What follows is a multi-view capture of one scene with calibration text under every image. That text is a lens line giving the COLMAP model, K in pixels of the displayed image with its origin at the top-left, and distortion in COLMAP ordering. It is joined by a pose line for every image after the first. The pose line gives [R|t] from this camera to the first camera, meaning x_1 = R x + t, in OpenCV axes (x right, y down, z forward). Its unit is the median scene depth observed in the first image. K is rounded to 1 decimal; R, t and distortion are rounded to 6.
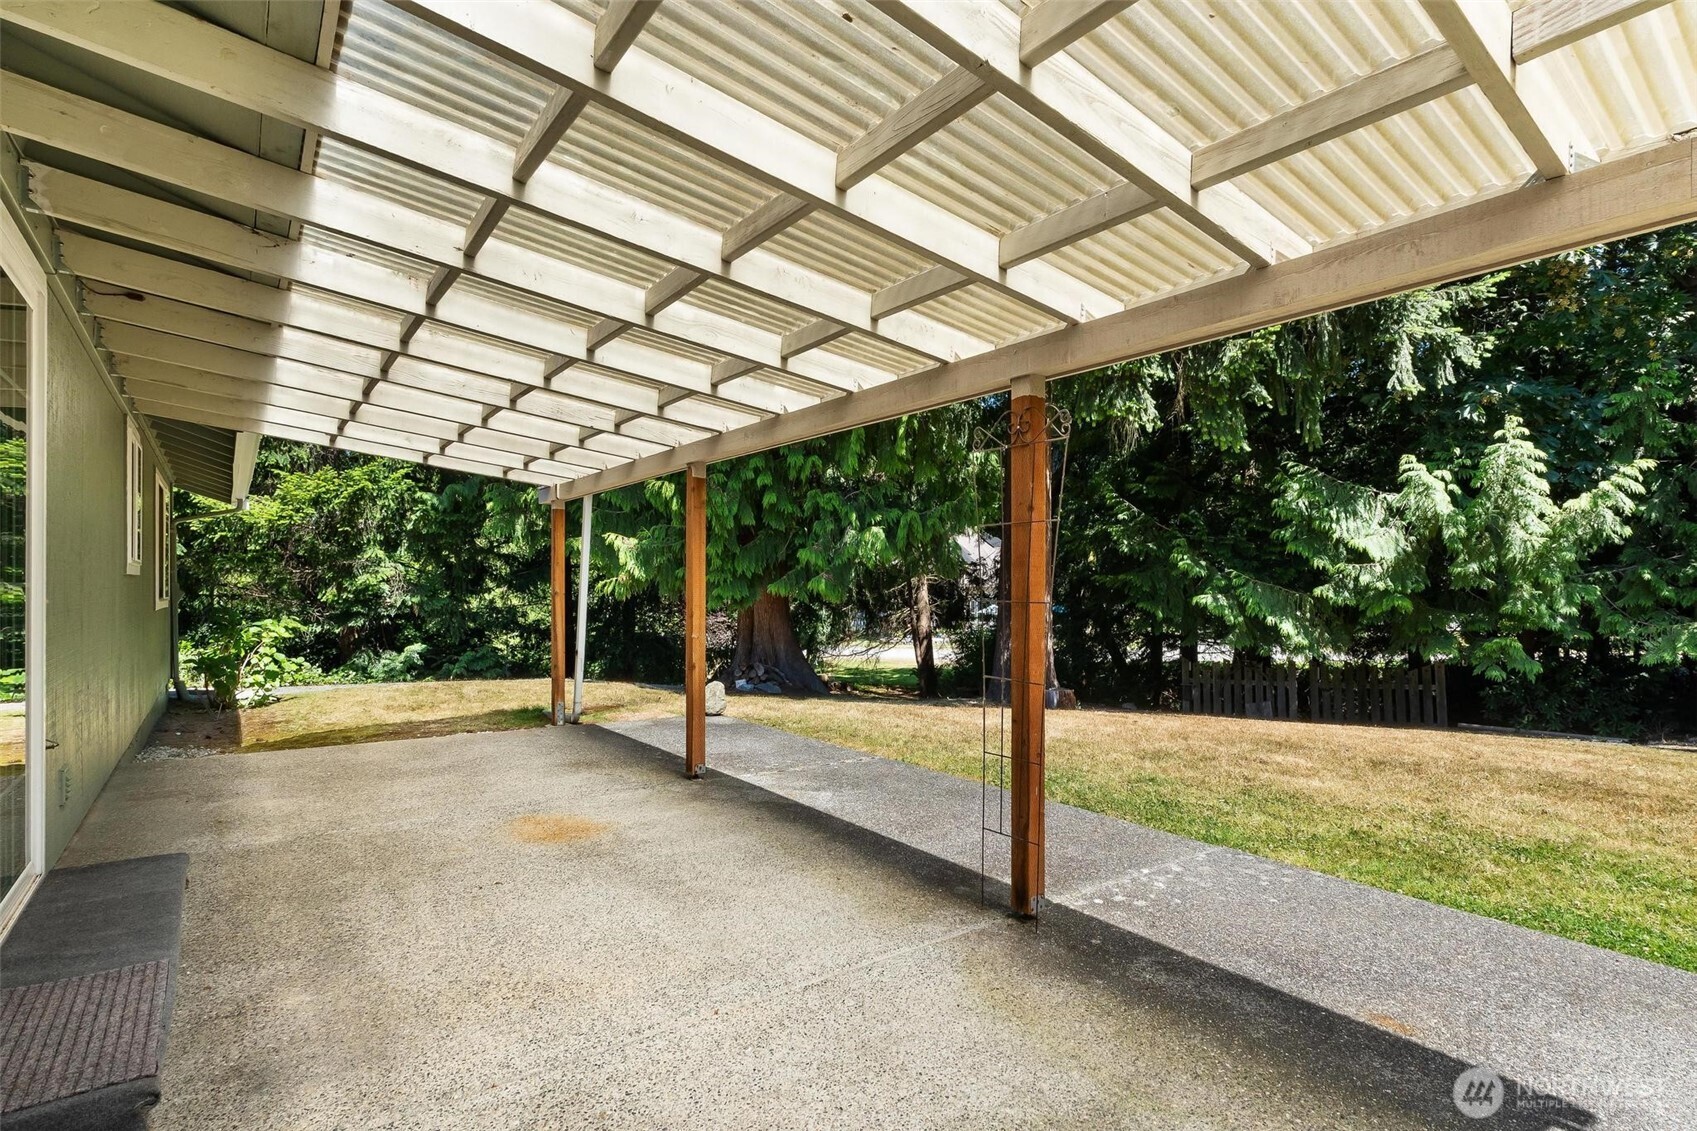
lens RADIAL K [[819.1, 0, 834.3], [0, 819.1, 569.8], [0, 0, 1]] dist [-0.000107, 0.000371]
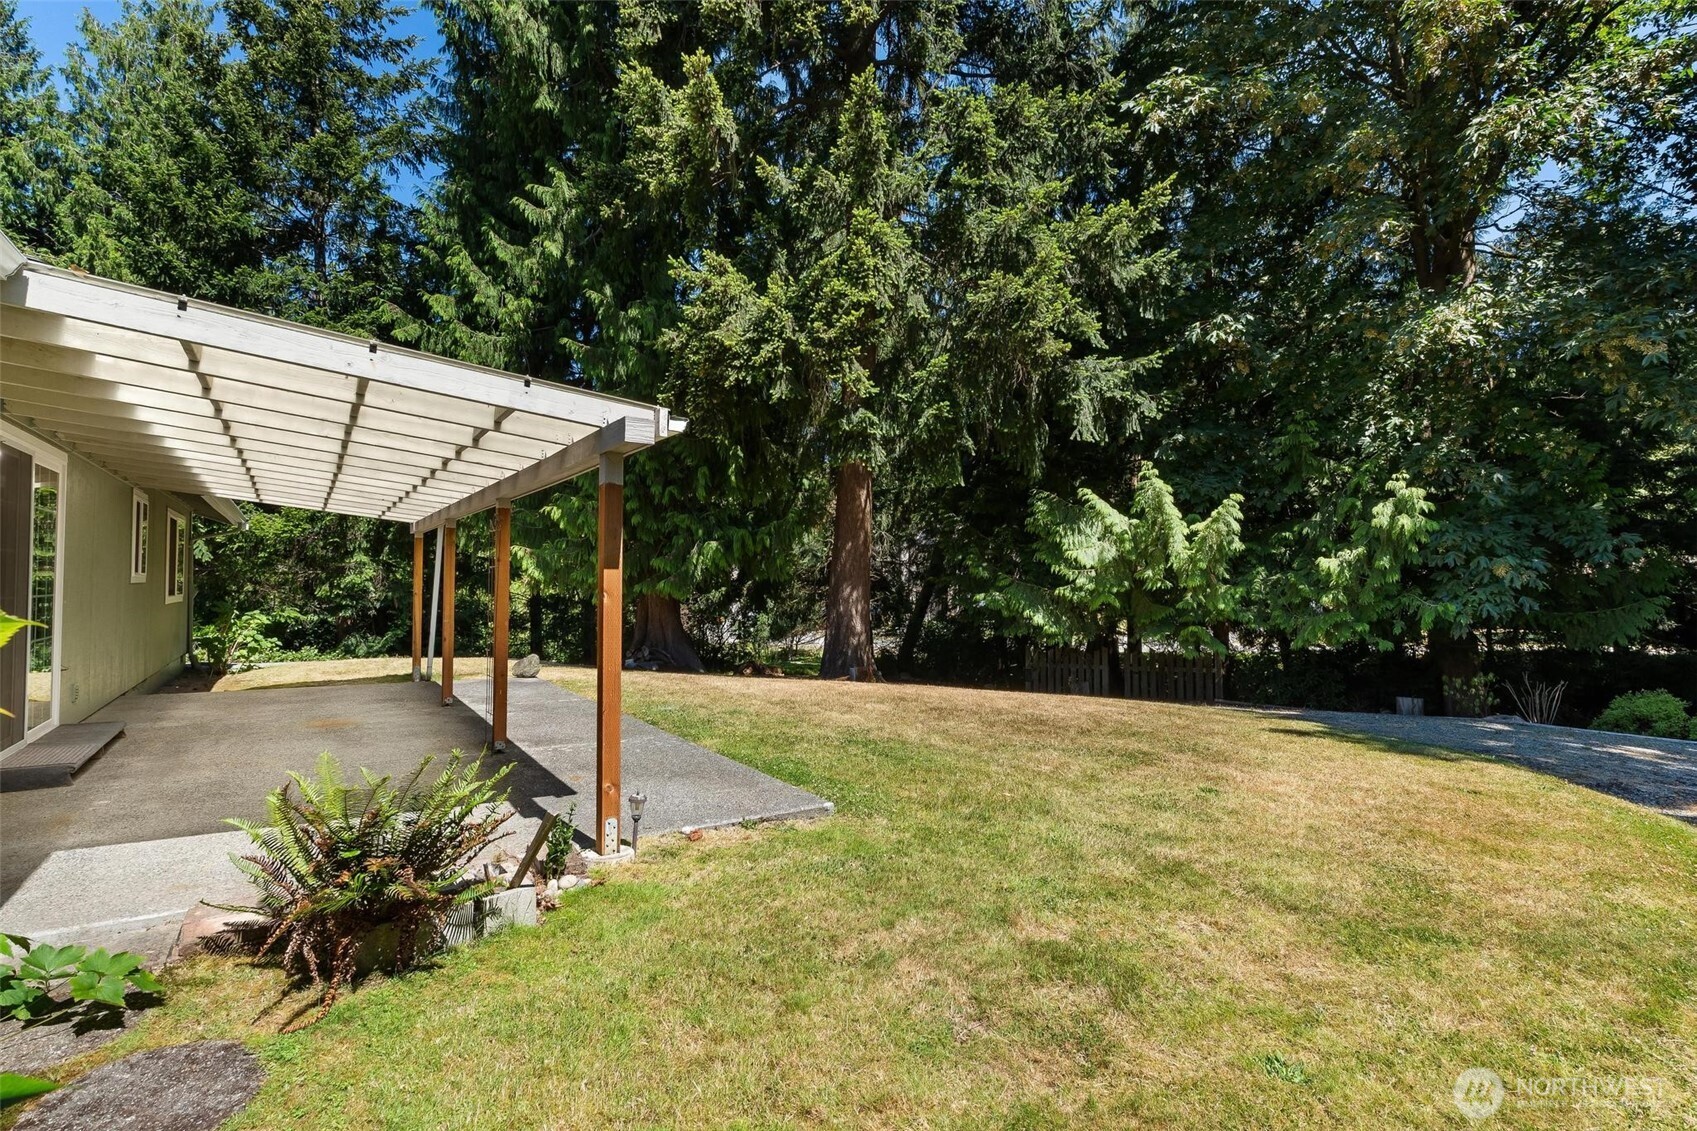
lens RADIAL K [[819.1, 0, 863.0], [0, 819.1, 559.1], [0, 0, 1]] dist [-0.000107, 0.000371]
pose [[0.999094, 0.000025, -0.042549, 0.346993], [-0.000145, 0.999996, -0.002810, -0.020060], [0.042548, 0.002814, 0.999090, -0.297936]]
